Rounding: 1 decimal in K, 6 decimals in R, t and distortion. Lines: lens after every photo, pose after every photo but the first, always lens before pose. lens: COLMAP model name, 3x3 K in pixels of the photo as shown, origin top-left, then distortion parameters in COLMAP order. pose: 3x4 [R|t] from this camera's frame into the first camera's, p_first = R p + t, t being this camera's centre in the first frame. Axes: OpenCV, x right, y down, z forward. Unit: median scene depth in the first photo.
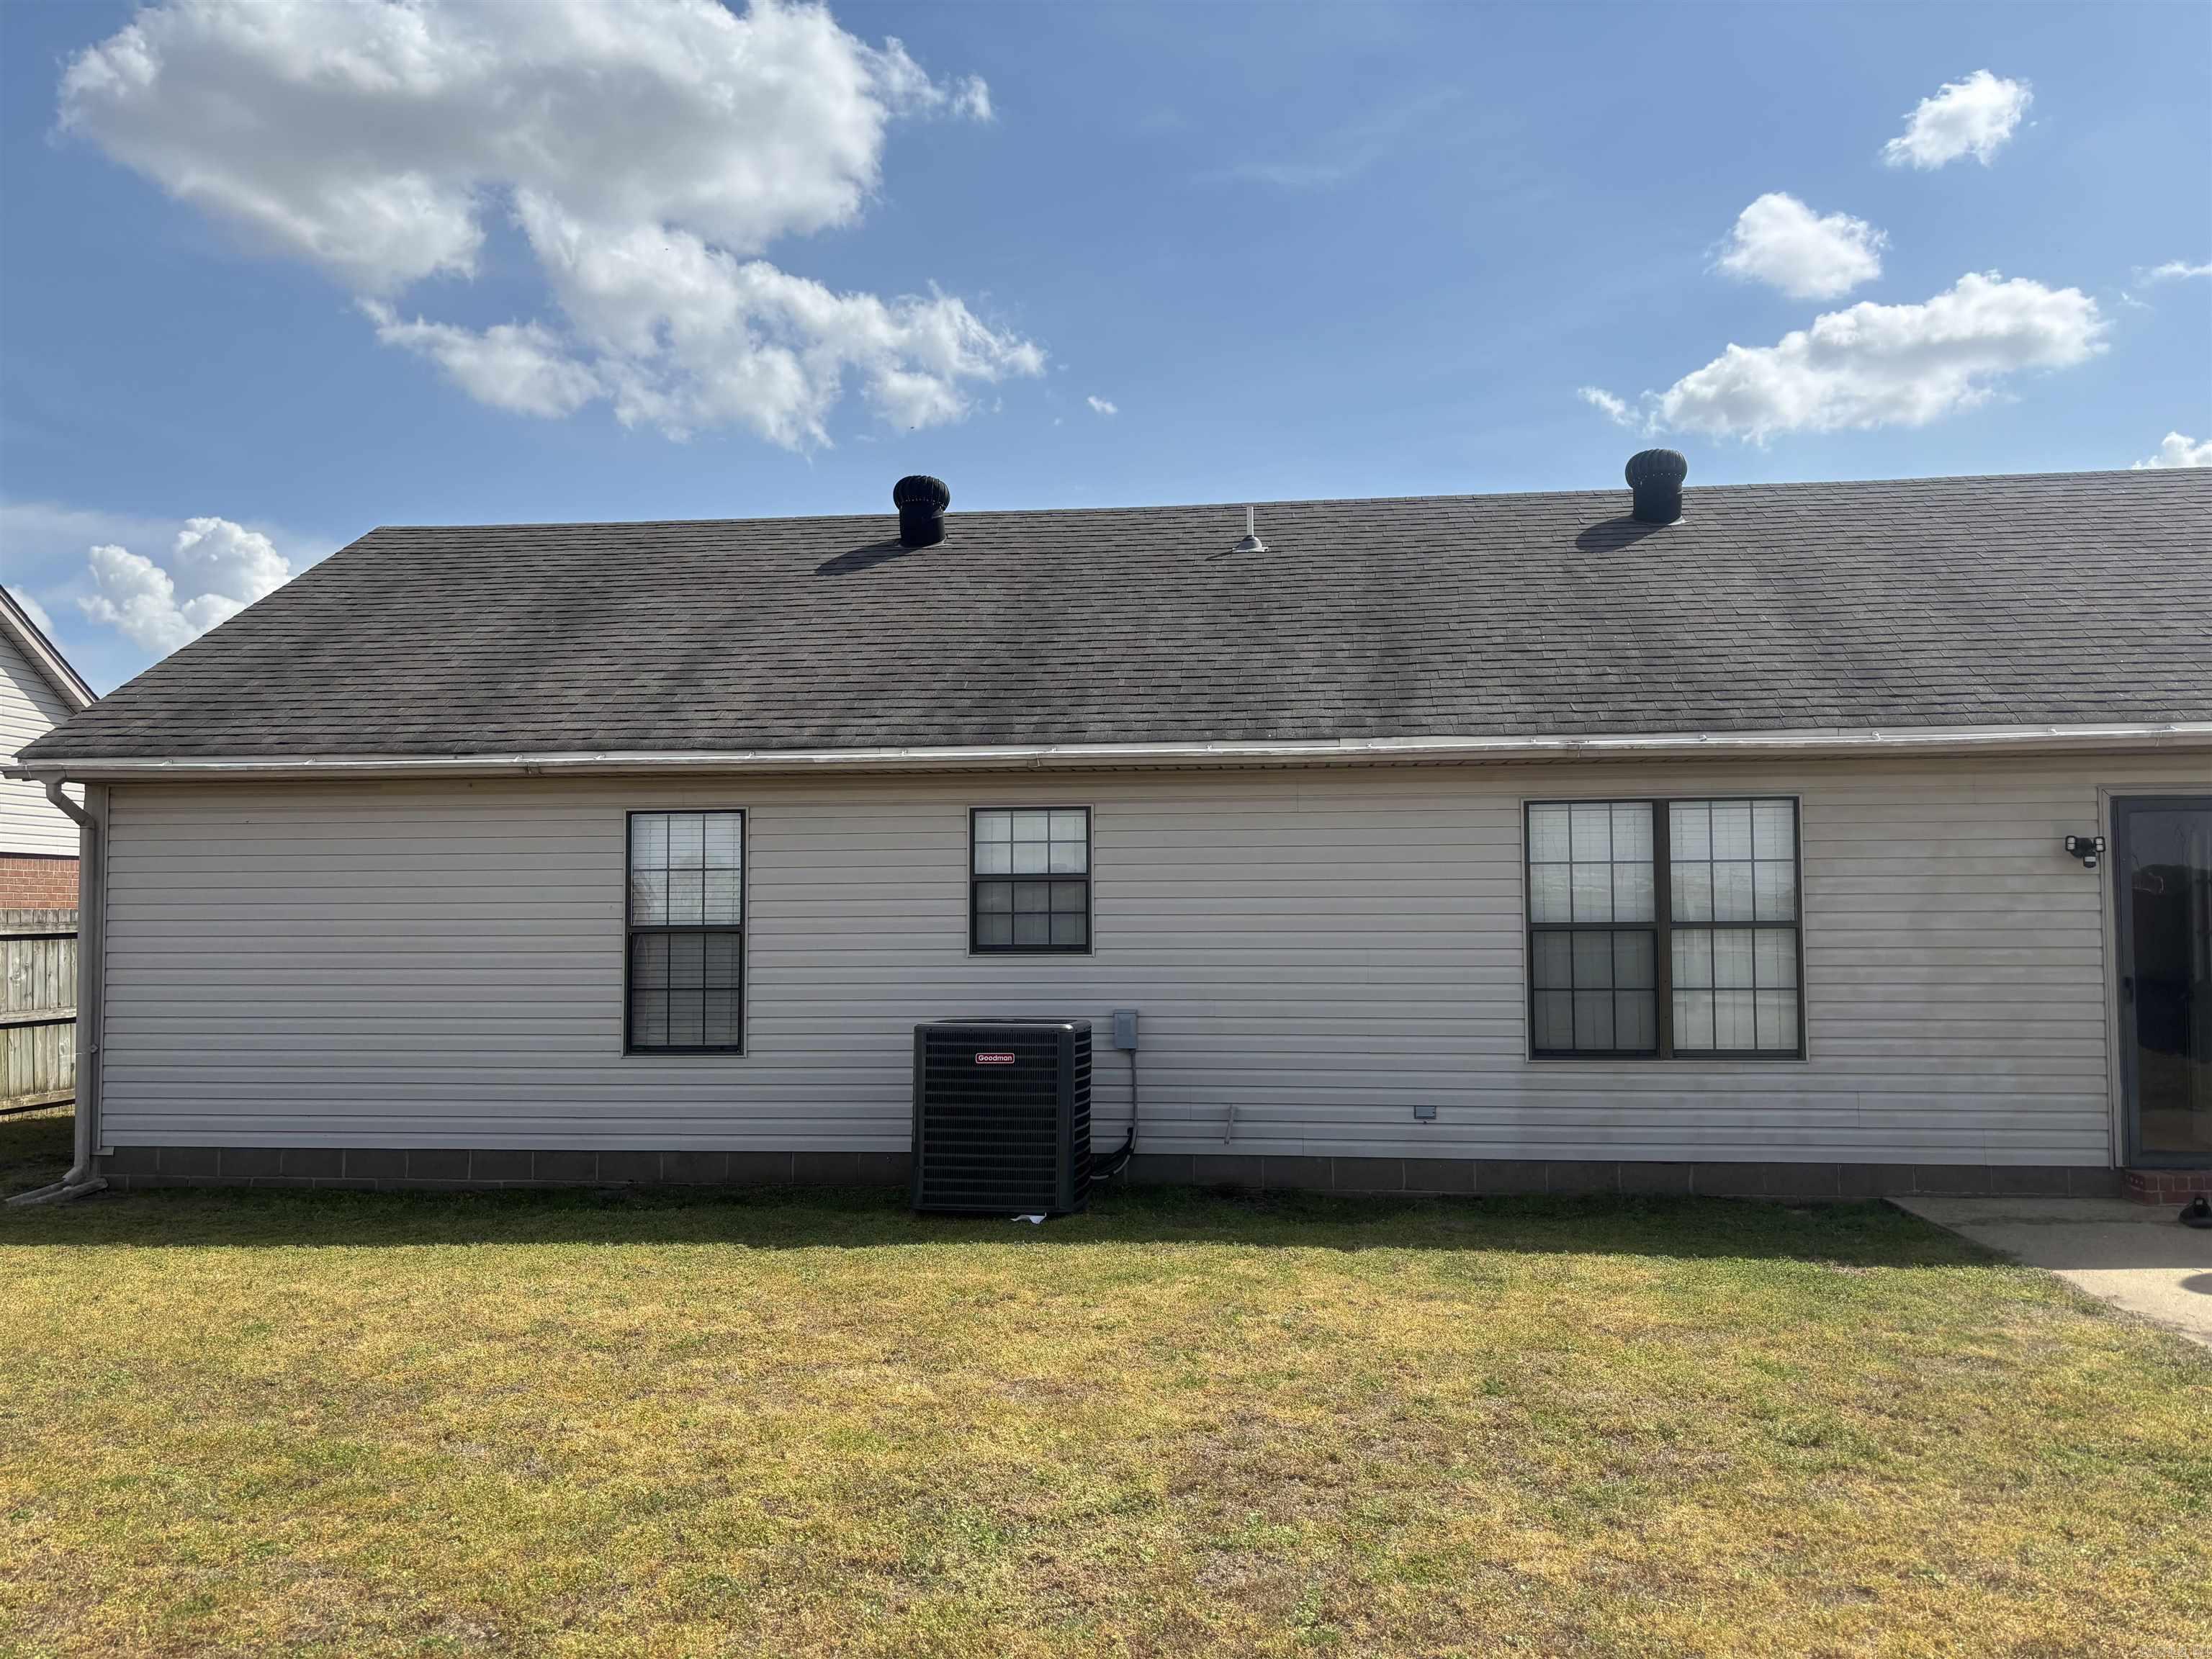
lens RADIAL K [[1655.2, 0, 1126.1], [0, 1655.2, 831.9], [0, 0, 1]] dist [0.048751, -0.047969]
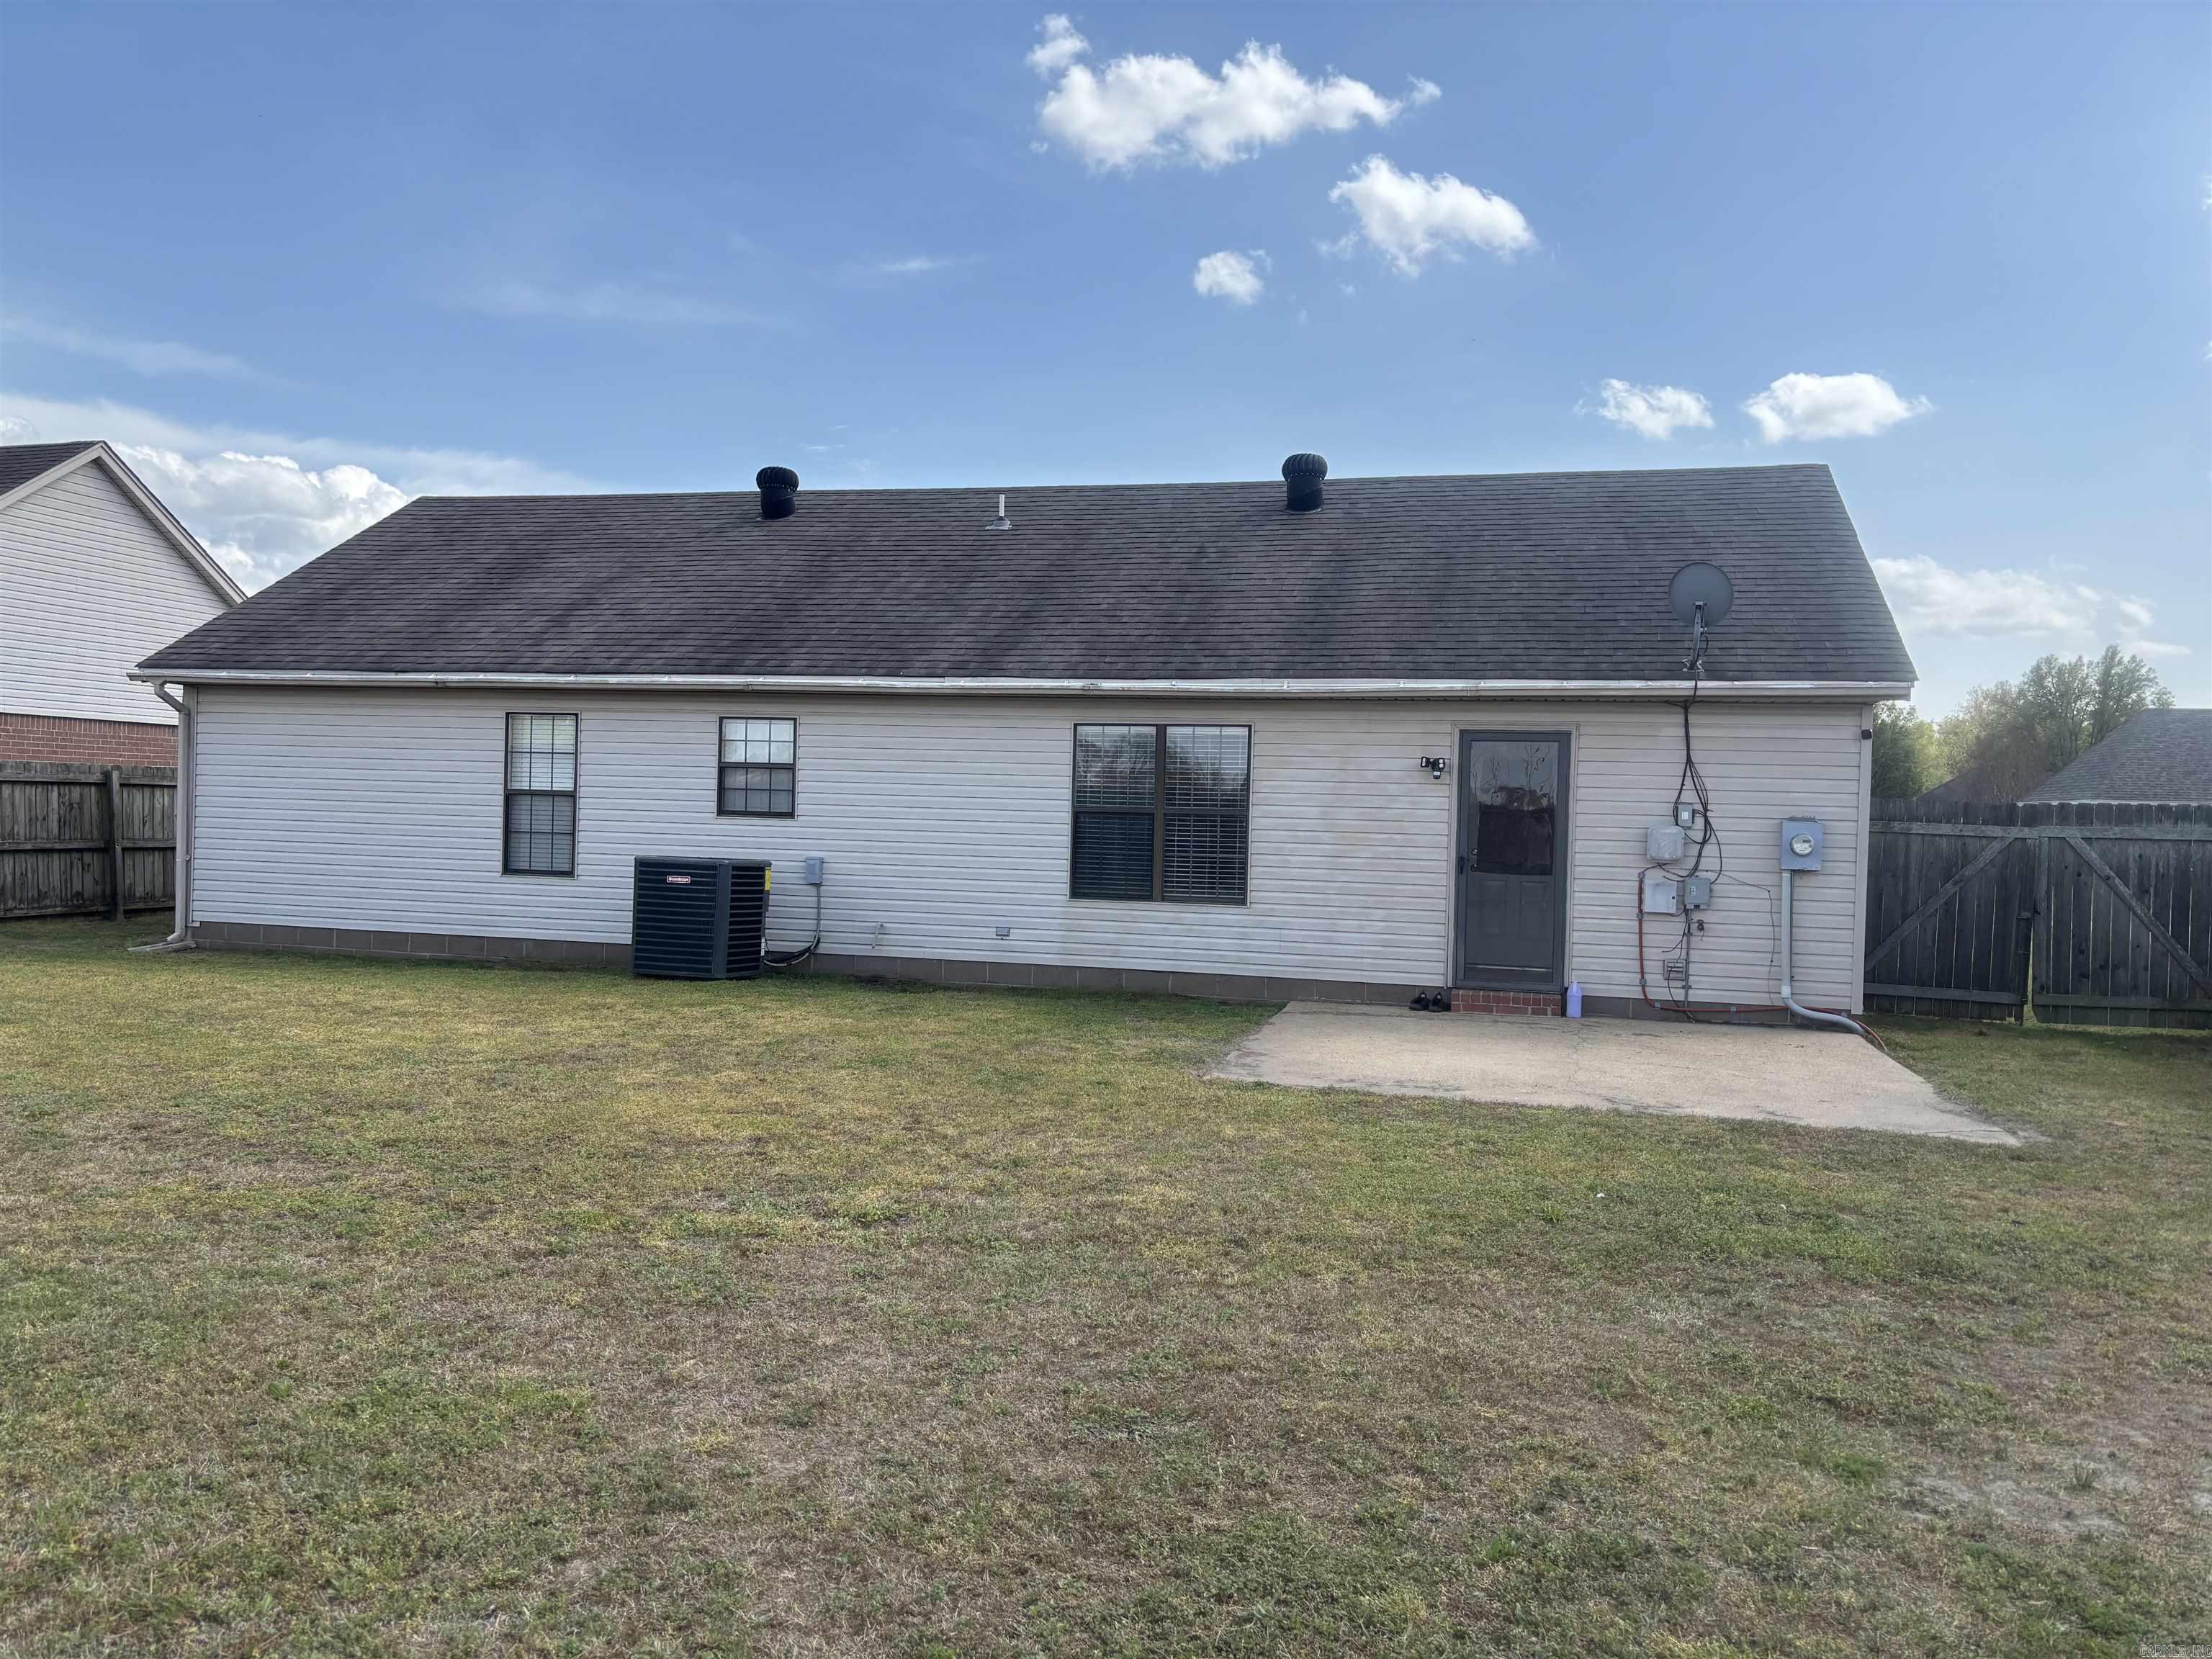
lens RADIAL K [[1655.2, 0, 1096.8], [0, 1655.2, 843.8], [0, 0, 1]] dist [0.048751, -0.047969]
pose [[0.987549, 0.036616, -0.152994, 0.463781], [-0.026027, 0.997161, 0.070653, -0.014553], [0.155146, -0.065792, 0.985698, -0.404079]]
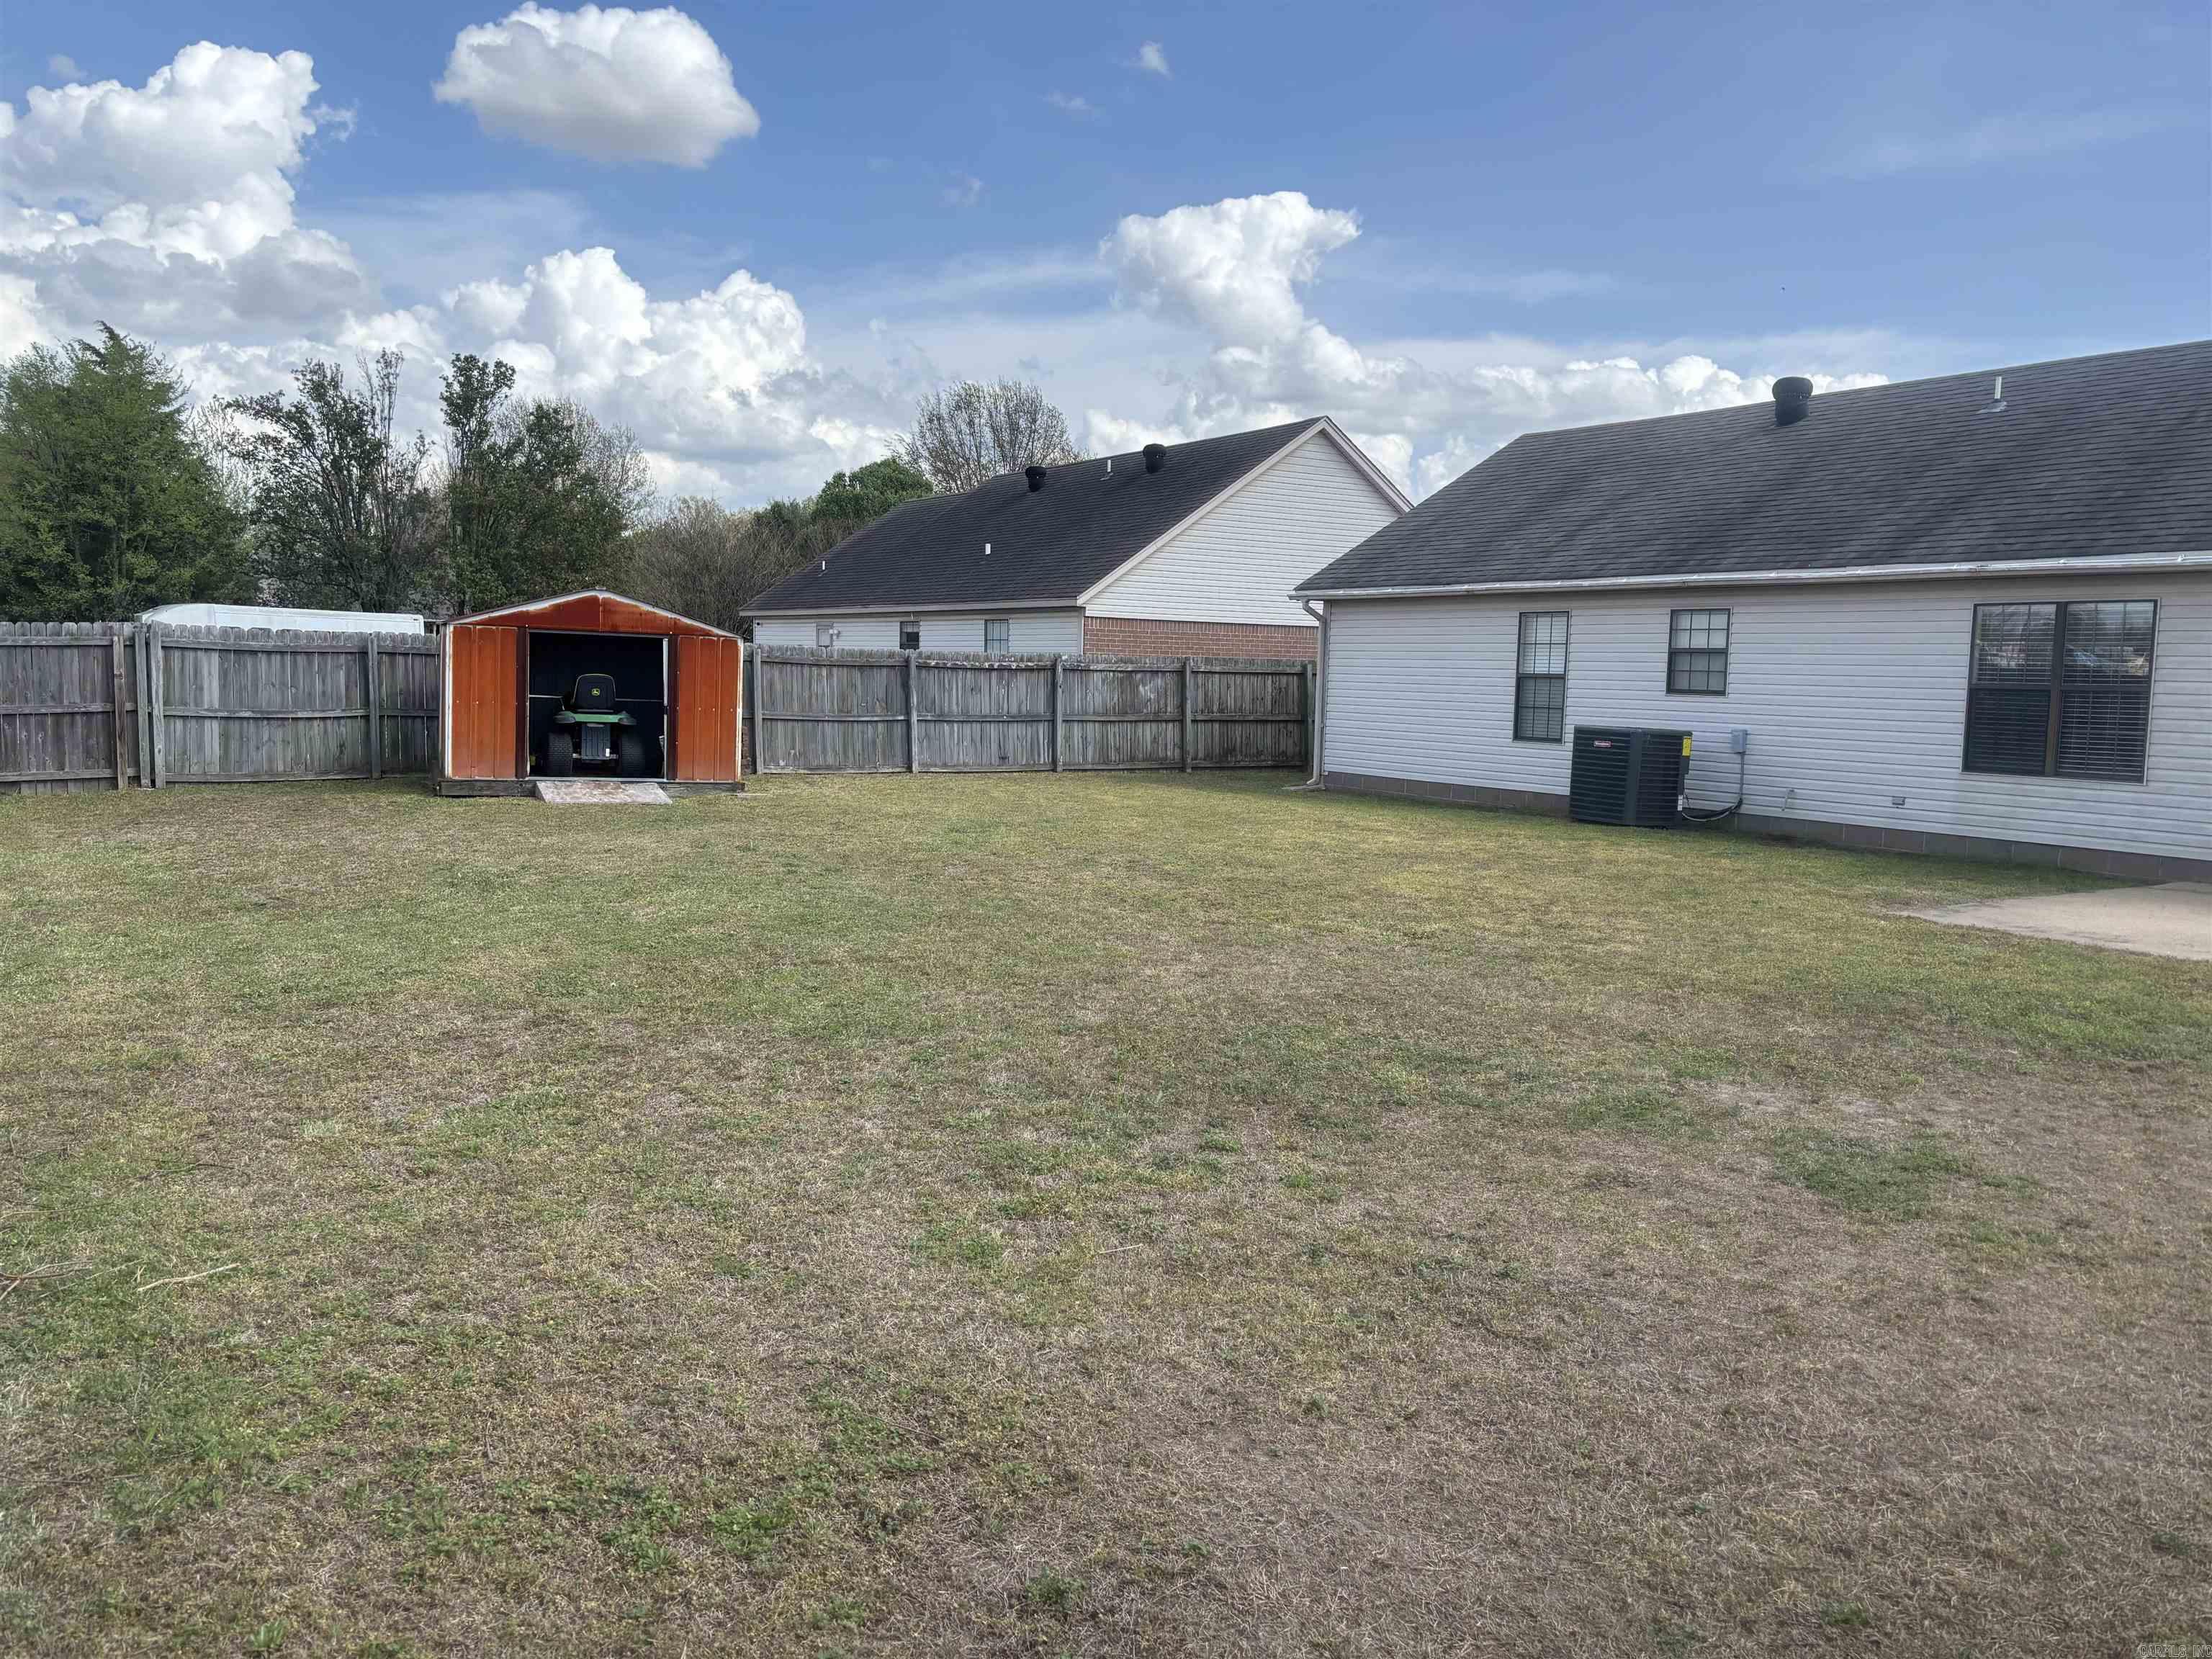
lens RADIAL K [[1655.2, 0, 1096.1], [0, 1655.2, 842.0], [0, 0, 1]] dist [0.048751, -0.047969]
pose [[0.612030, 0.102776, -0.784128, 0.933684], [0.015492, 0.989771, 0.141822, -0.030801], [0.790683, -0.098947, 0.604177, -0.561557]]
